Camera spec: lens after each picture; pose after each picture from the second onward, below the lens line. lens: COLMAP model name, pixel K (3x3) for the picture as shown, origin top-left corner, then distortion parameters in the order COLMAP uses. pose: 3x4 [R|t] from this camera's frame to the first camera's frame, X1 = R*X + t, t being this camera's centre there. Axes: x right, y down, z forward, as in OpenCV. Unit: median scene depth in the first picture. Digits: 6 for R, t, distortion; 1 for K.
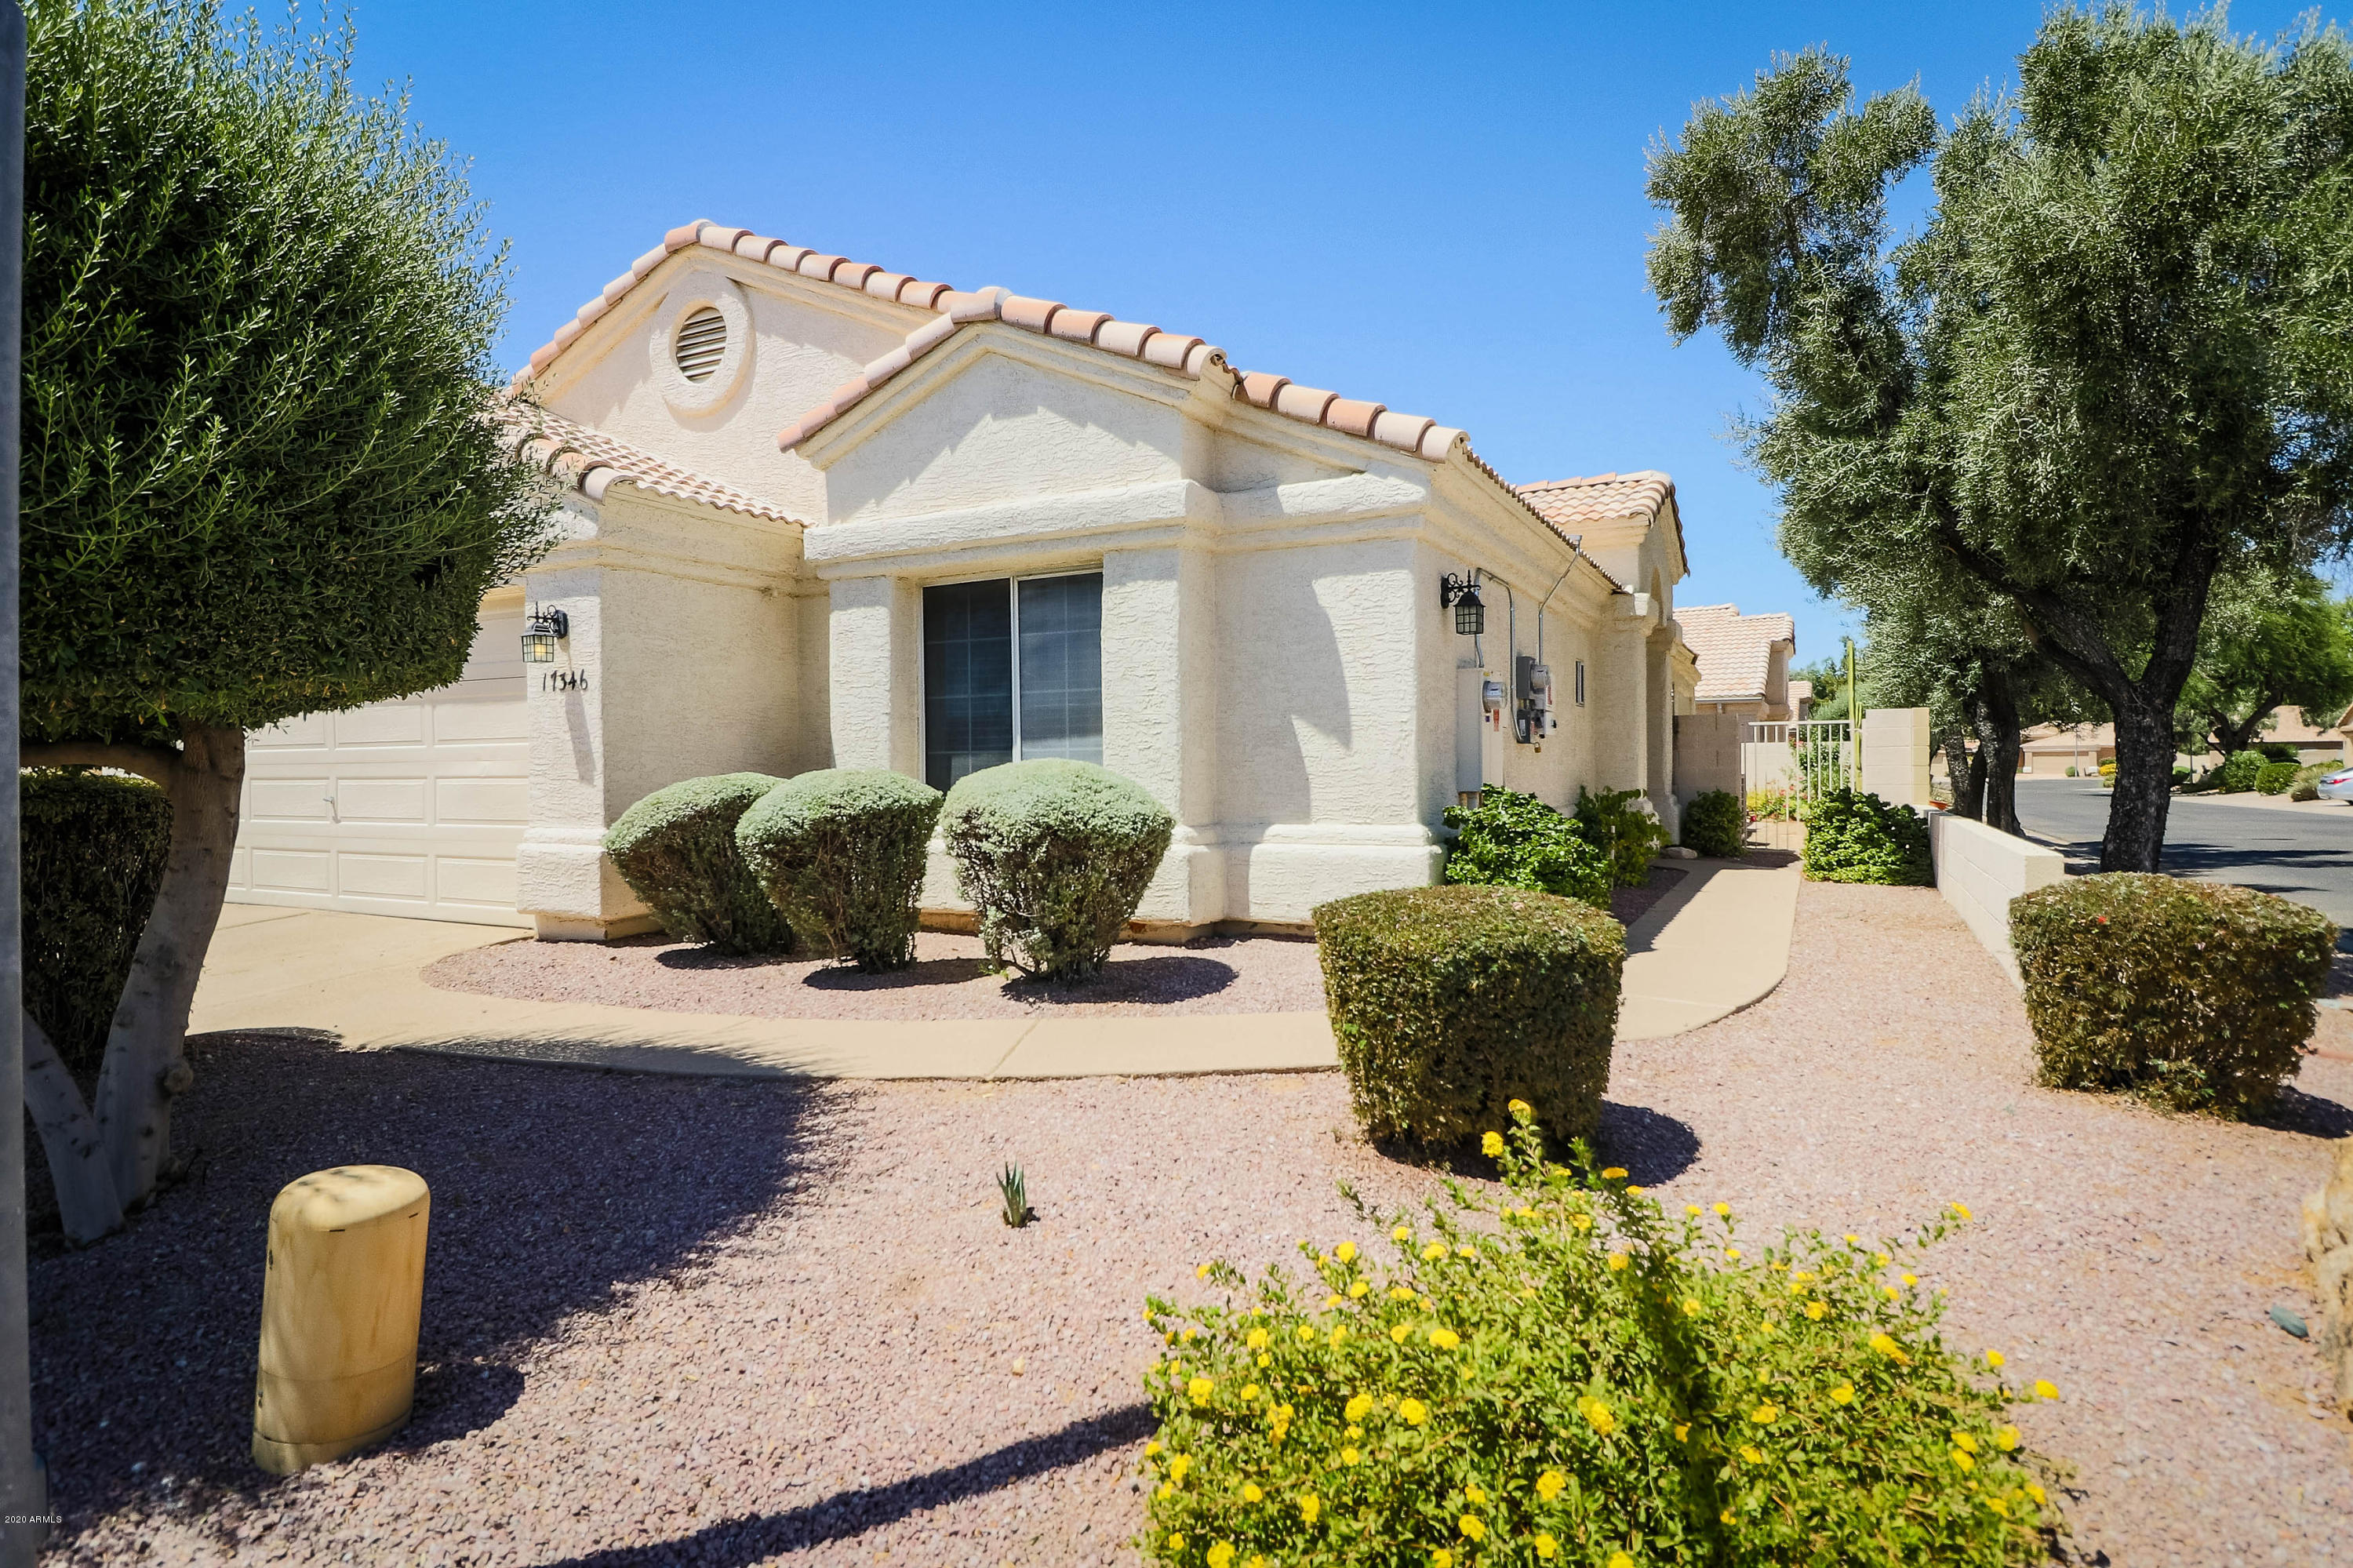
lens RADIAL K [[1208.8, 0, 1163.7], [0, 1208.8, 772.6], [0, 0, 1]] dist [-0.000377, -0.000526]
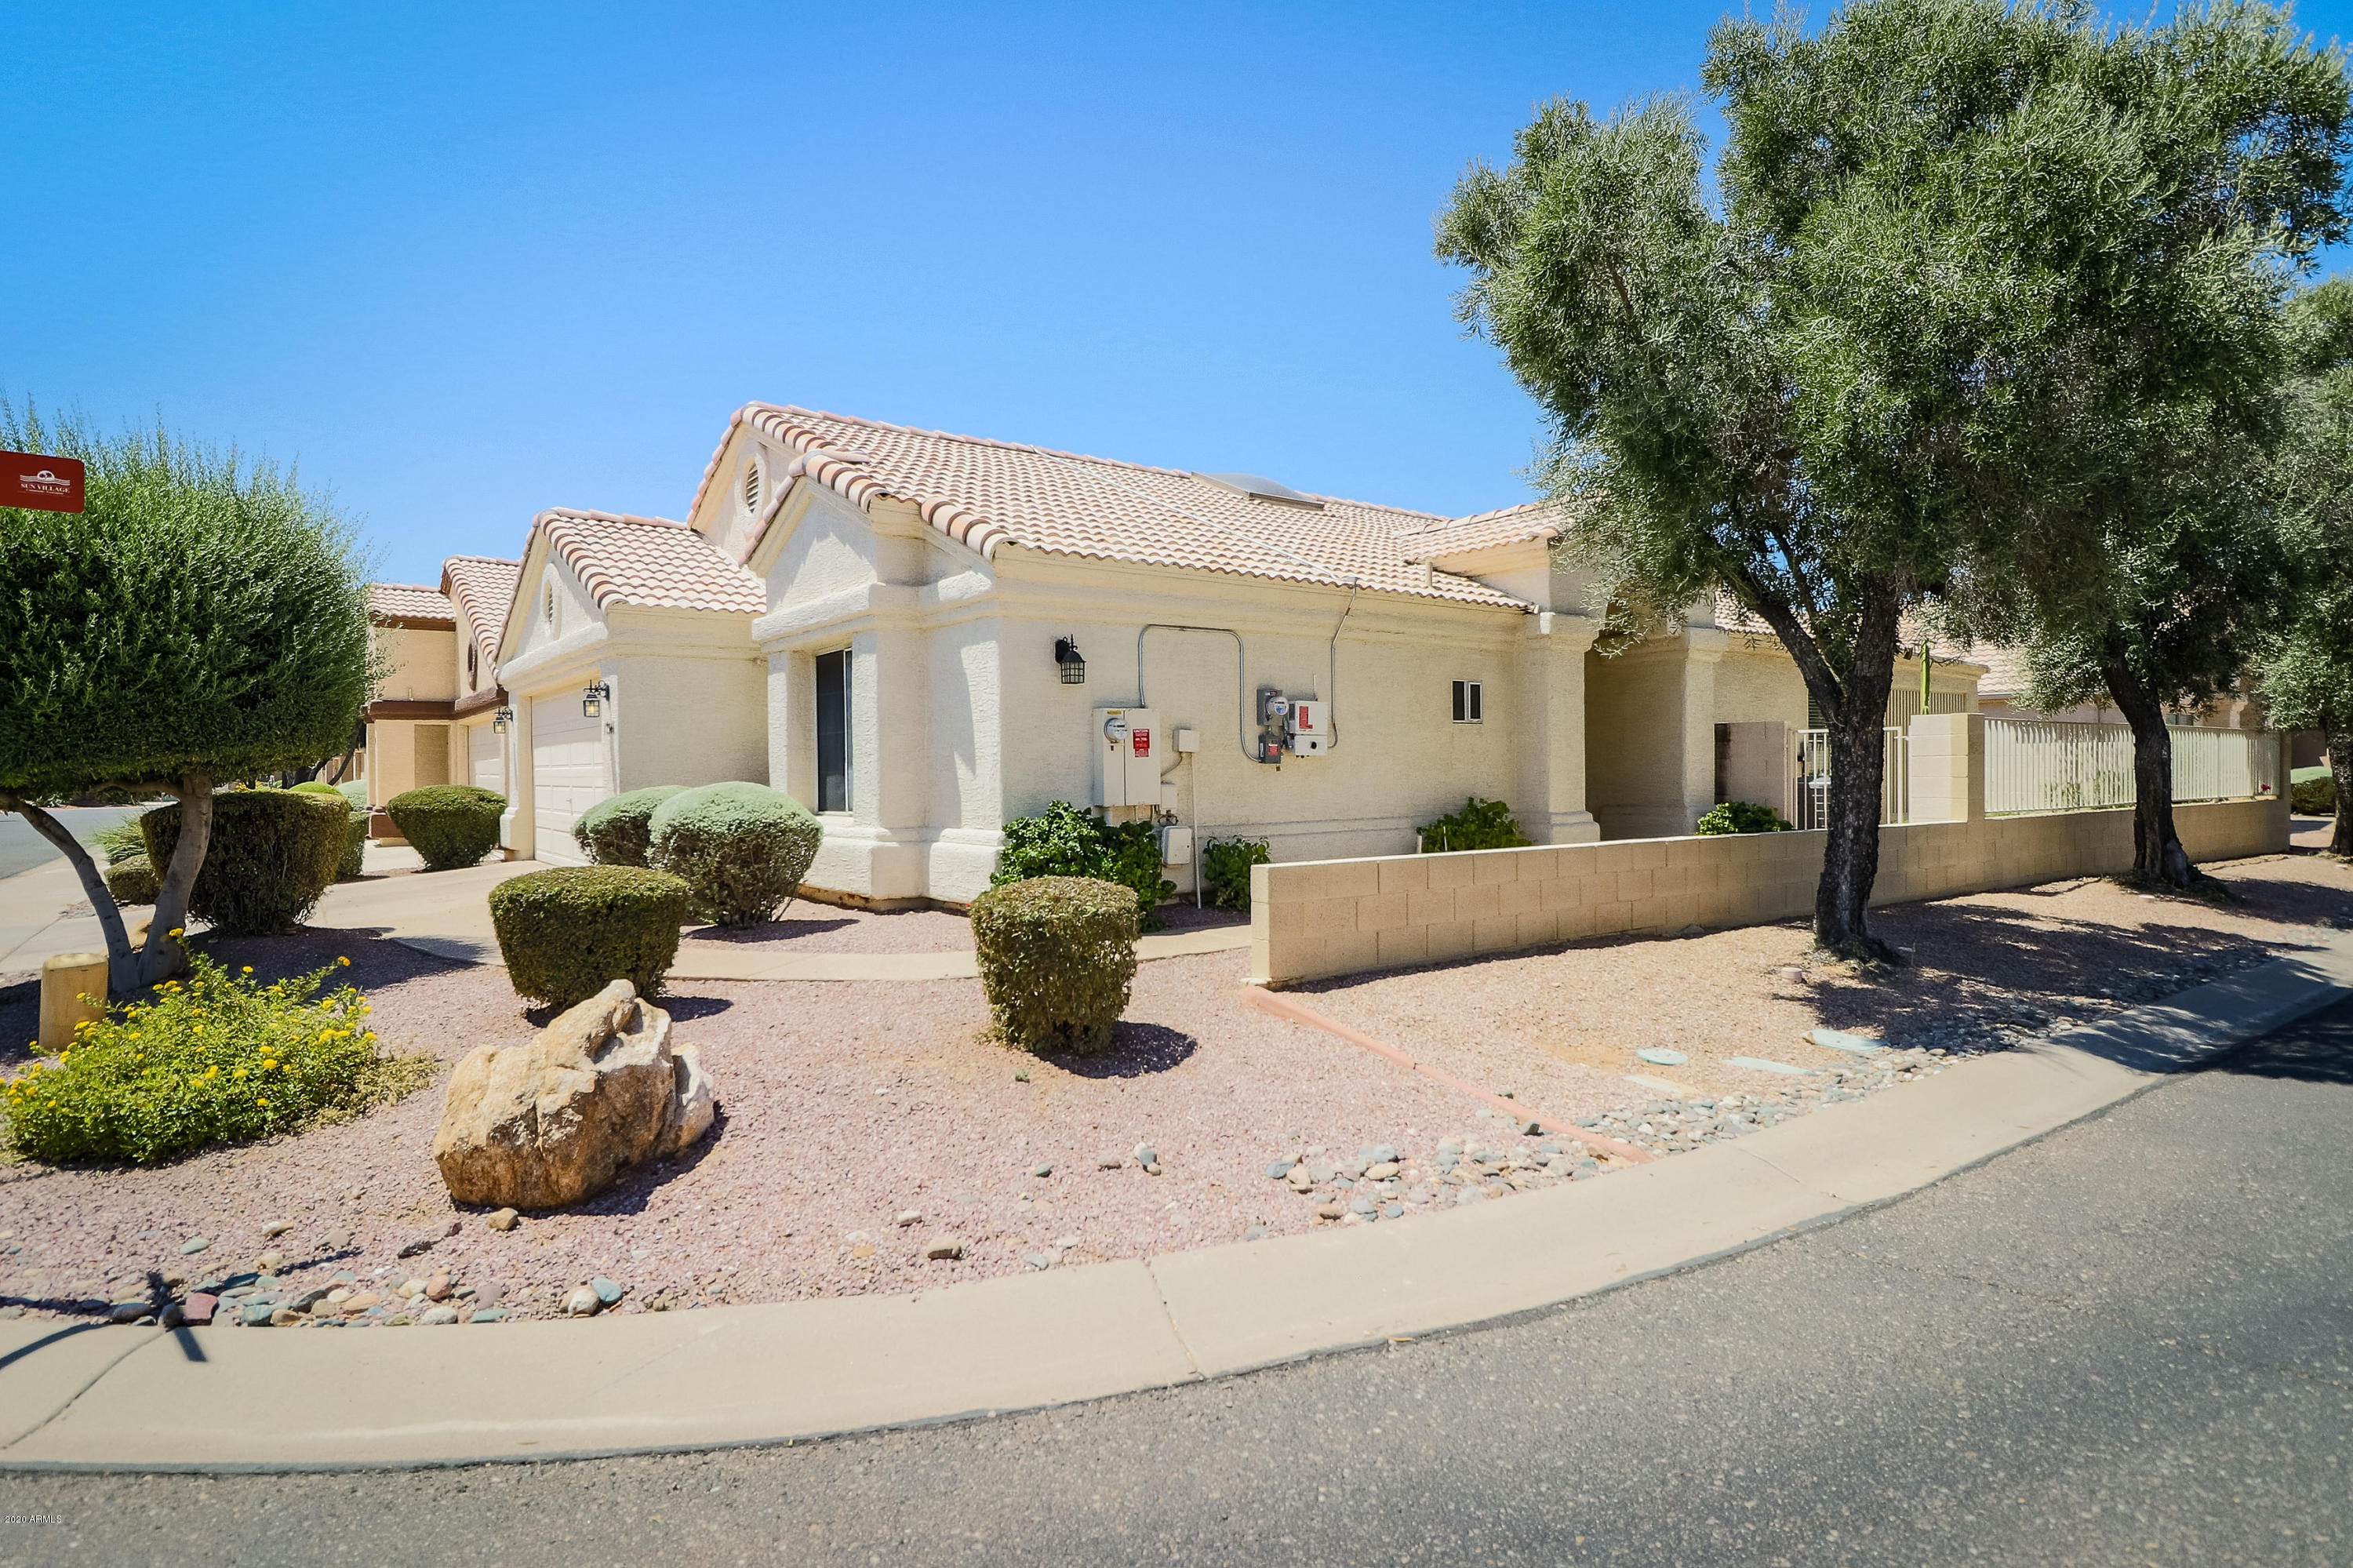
lens RADIAL K [[1208.8, 0, 1163.7], [0, 1208.8, 772.6], [0, 0, 1]] dist [-0.000377, -0.000526]
pose [[0.891804, 0.006705, -0.452371, 0.924007], [-0.001597, 0.999931, 0.011671, -0.036231], [0.452418, -0.009686, 0.891753, -0.101296]]
